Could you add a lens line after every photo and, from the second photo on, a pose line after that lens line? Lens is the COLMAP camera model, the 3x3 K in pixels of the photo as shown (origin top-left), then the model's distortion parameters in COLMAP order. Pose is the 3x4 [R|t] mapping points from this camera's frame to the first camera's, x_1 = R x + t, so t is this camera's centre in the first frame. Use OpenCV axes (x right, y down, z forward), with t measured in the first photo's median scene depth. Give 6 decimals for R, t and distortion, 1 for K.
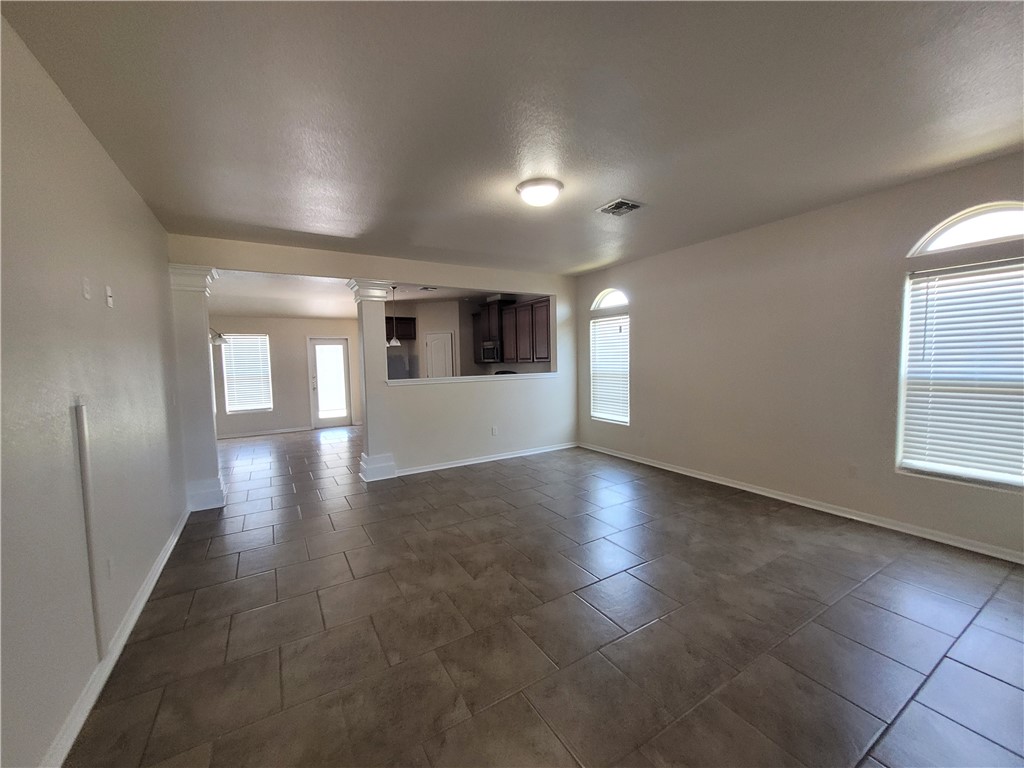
lens RADIAL K [[401.3, 0, 512.5], [0, 401.3, 370.6], [0, 0, 1]] dist [-0.000480, -0.000086]
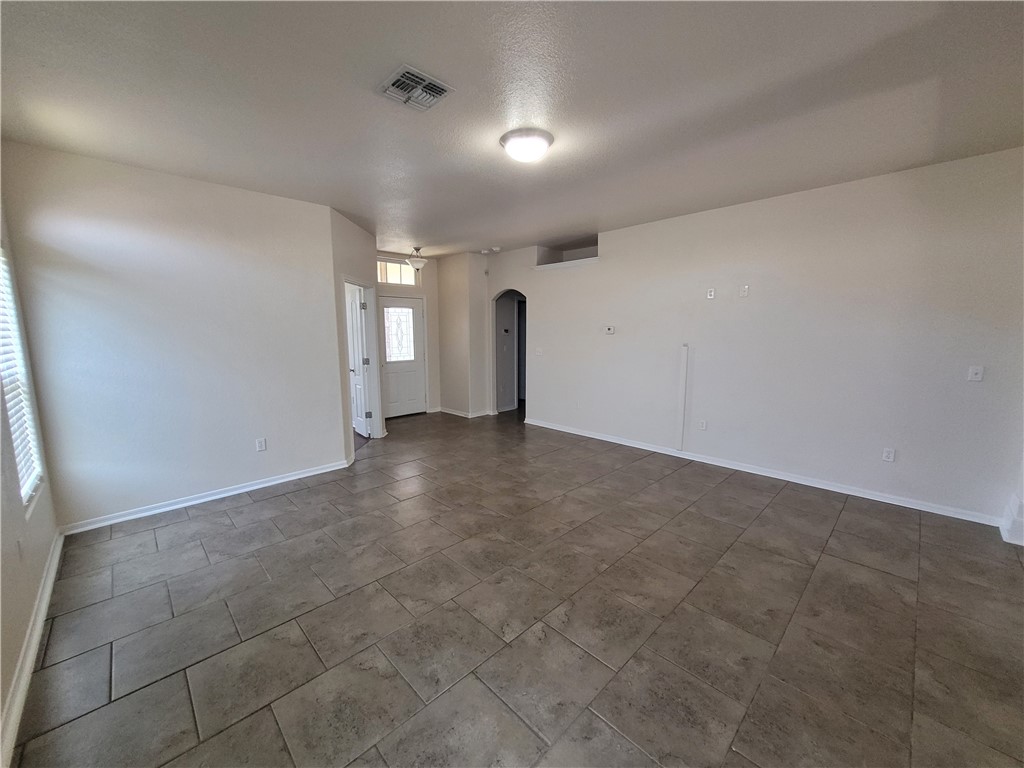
lens RADIAL K [[403.0, 0, 506.8], [0, 403.0, 386.3], [0, 0, 1]] dist [0.001203, -0.000614]
pose [[-0.975318, 0.058026, -0.213046, 0.303163], [0.020173, 0.984233, 0.175720, -0.074610], [0.219884, 0.167085, -0.961111, 1.816347]]
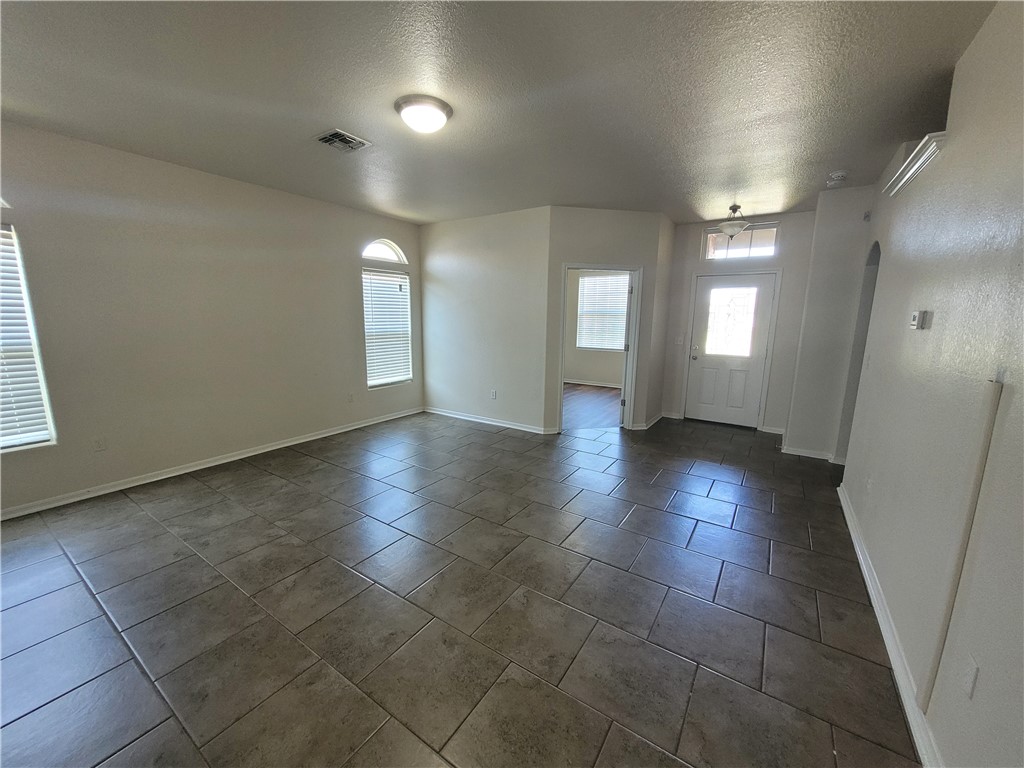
lens RADIAL K [[403.0, 0, 506.8], [0, 403.0, 386.3], [0, 0, 1]] dist [0.001203, -0.000614]
pose [[-0.416406, -0.142456, 0.897949, -0.766036], [0.024391, 0.985542, 0.167664, -0.023789], [-0.908852, 0.091718, -0.406911, 1.171587]]
